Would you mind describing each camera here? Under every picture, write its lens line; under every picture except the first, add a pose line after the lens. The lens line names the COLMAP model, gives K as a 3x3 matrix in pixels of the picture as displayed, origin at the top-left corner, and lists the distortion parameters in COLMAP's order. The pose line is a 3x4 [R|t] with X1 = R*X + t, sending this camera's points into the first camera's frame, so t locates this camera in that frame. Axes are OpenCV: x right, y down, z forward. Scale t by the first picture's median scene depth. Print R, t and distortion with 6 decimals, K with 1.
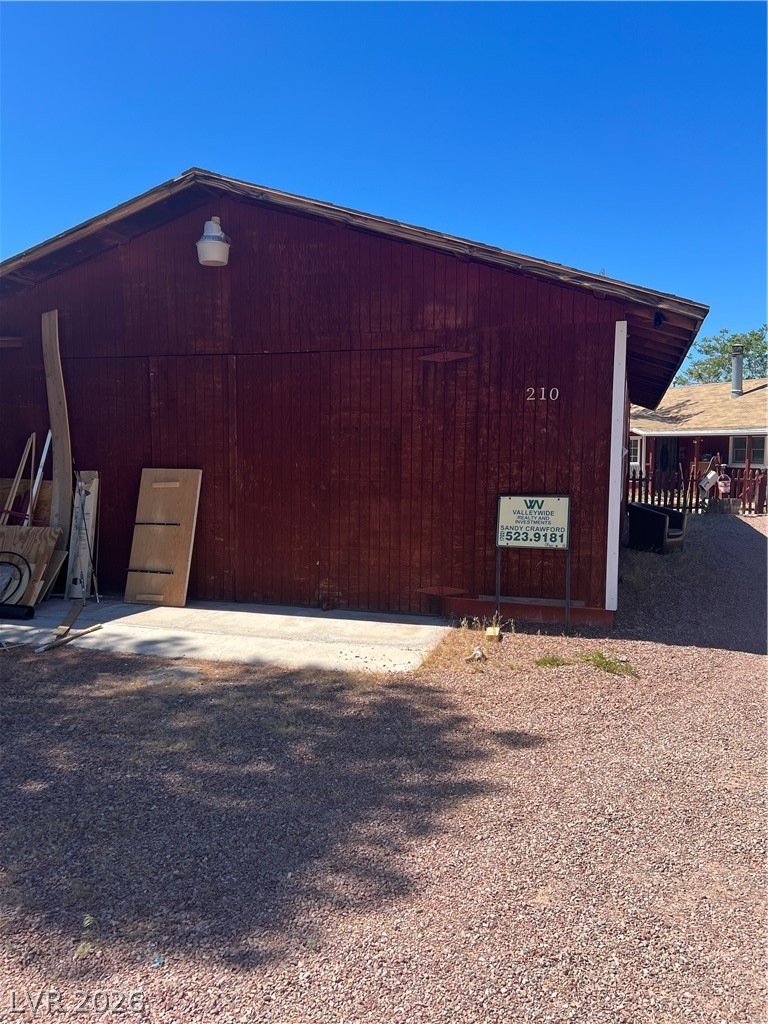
lens RADIAL K [[766.0, 0, 380.3], [0, 766.0, 518.1], [0, 0, 1]] dist [0.028600, -0.050741]
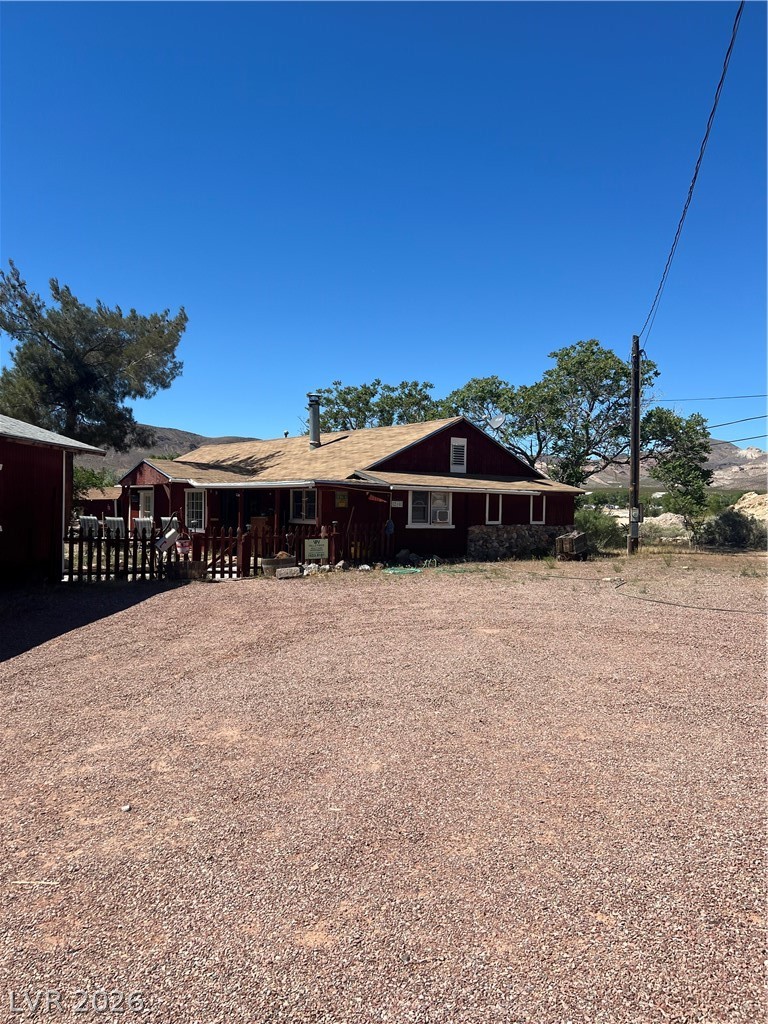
lens RADIAL K [[766.0, 0, 380.3], [0, 766.0, 518.1], [0, 0, 1]] dist [0.028600, -0.050741]
pose [[0.955001, 0.003902, 0.296577, 1.187105], [0.016155, 0.997745, -0.065147, -0.041268], [-0.296162, 0.067006, 0.952784, 0.357100]]
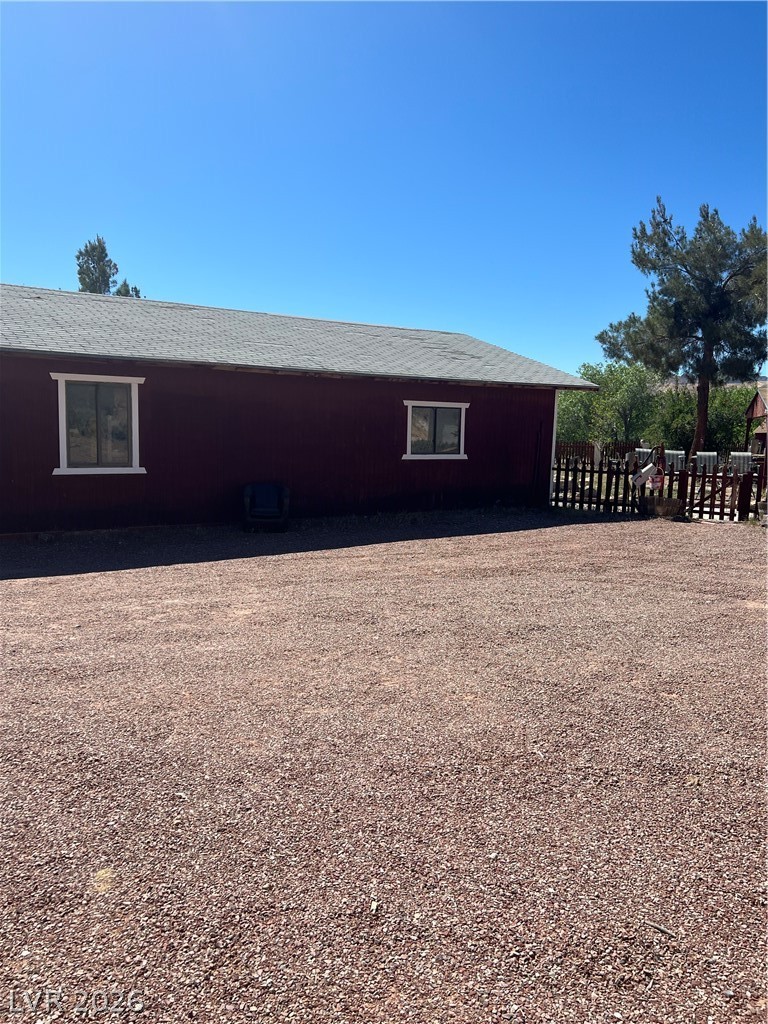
lens RADIAL K [[766.0, 0, 380.3], [0, 766.0, 518.1], [0, 0, 1]] dist [0.028600, -0.050741]
pose [[0.846012, 0.087860, -0.525874, 1.855002], [-0.075055, 0.996132, 0.045683, -0.052634], [0.527854, 0.000821, 0.849335, 0.414290]]
